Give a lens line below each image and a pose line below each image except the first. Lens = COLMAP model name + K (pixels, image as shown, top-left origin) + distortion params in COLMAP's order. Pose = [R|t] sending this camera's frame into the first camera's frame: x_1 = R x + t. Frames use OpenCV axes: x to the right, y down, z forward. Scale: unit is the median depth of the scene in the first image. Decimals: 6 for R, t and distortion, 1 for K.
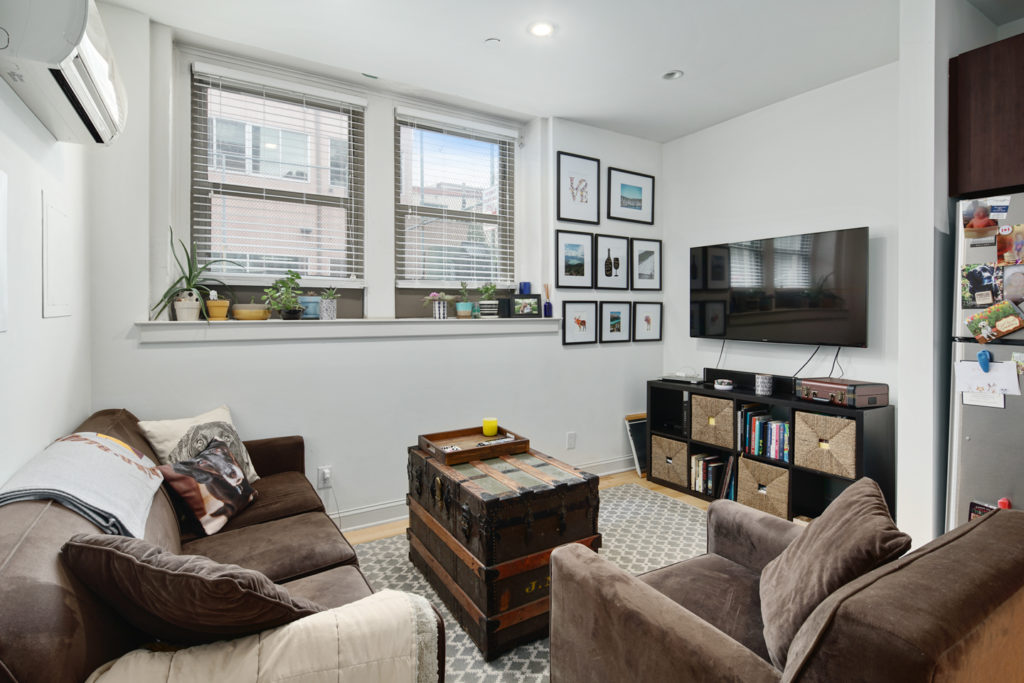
lens RADIAL K [[500.9, 0, 499.0], [0, 500.9, 312.0], [0, 0, 1]] dist [0.002335, -0.000206]
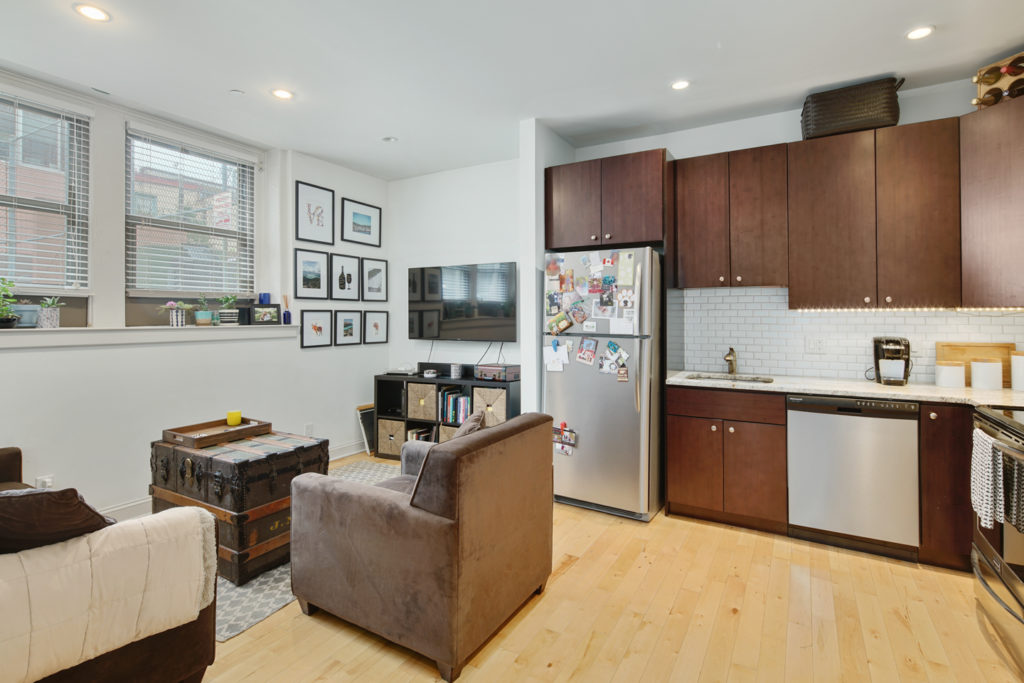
lens RADIAL K [[500.9, 0, 499.0], [0, 500.9, 312.0], [0, 0, 1]] dist [0.002335, -0.000206]
pose [[0.876636, 0.002125, 0.481150, -0.032110], [0.005696, 0.999874, -0.014793, 0.002680], [-0.481121, 0.015709, 0.876513, -0.265627]]
